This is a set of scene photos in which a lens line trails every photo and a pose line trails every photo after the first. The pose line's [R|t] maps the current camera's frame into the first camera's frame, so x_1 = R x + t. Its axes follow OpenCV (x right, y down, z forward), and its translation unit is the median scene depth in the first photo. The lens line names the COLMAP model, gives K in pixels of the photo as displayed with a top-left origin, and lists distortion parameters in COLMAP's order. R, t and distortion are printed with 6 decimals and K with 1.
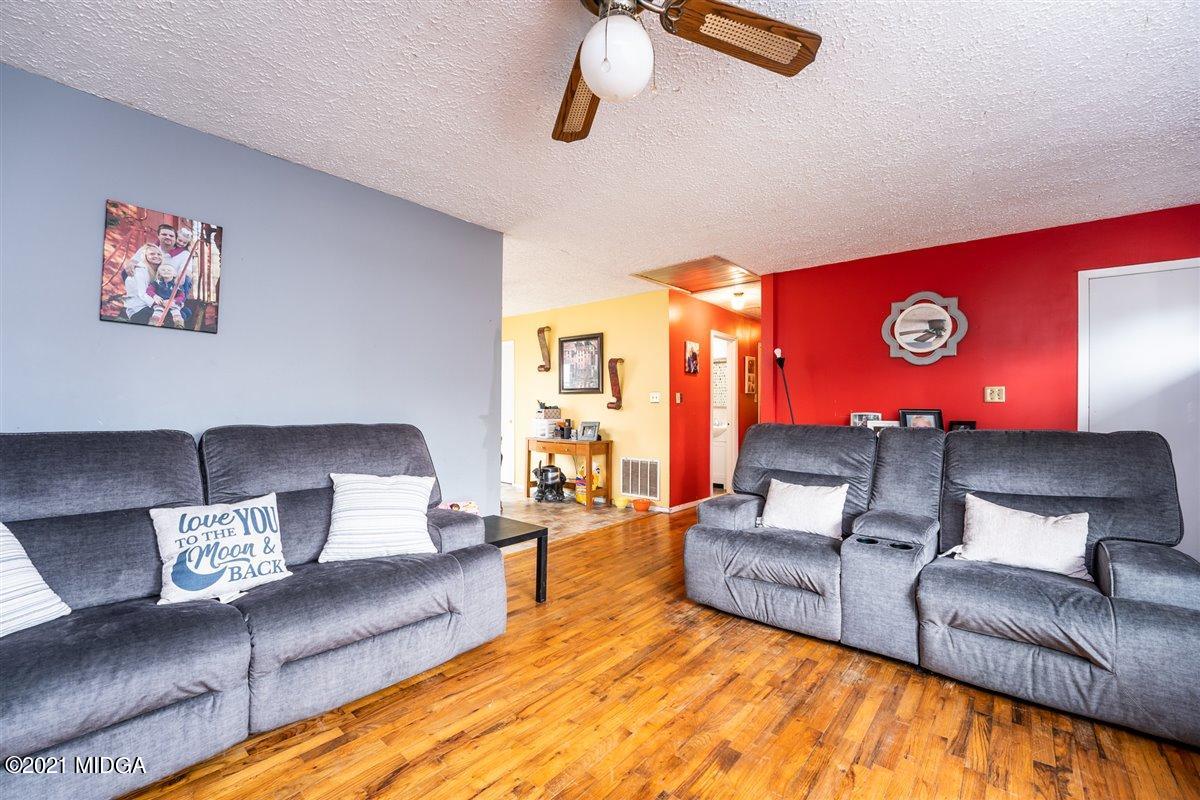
lens RADIAL K [[488.5, 0, 599.9], [0, 488.5, 403.5], [0, 0, 1]] dist [-0.024087, -0.000061]
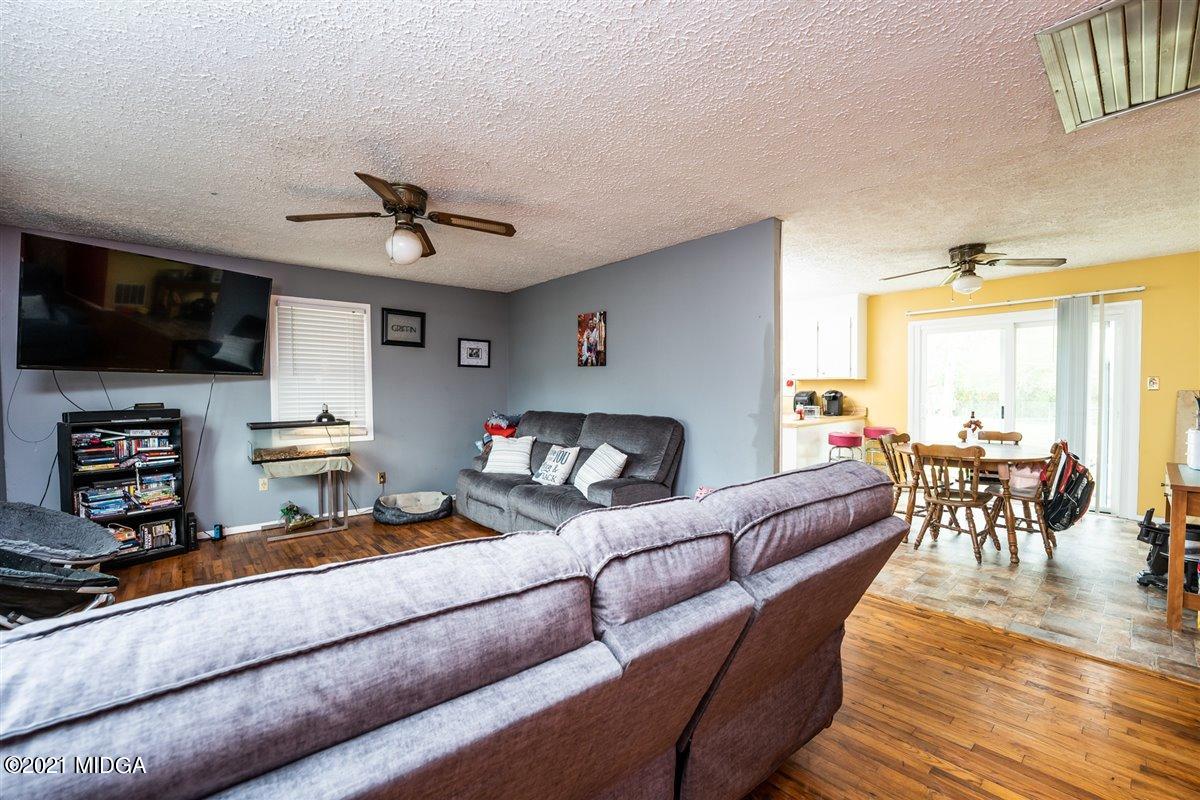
lens RADIAL K [[488.5, 0, 599.9], [0, 488.5, 403.5], [0, 0, 1]] dist [-0.024087, -0.000061]
pose [[-0.136862, 0.021177, -0.990364, 1.289412], [0.004881, 0.999774, 0.020704, -0.032882], [0.990578, -0.002000, -0.136935, 1.334987]]
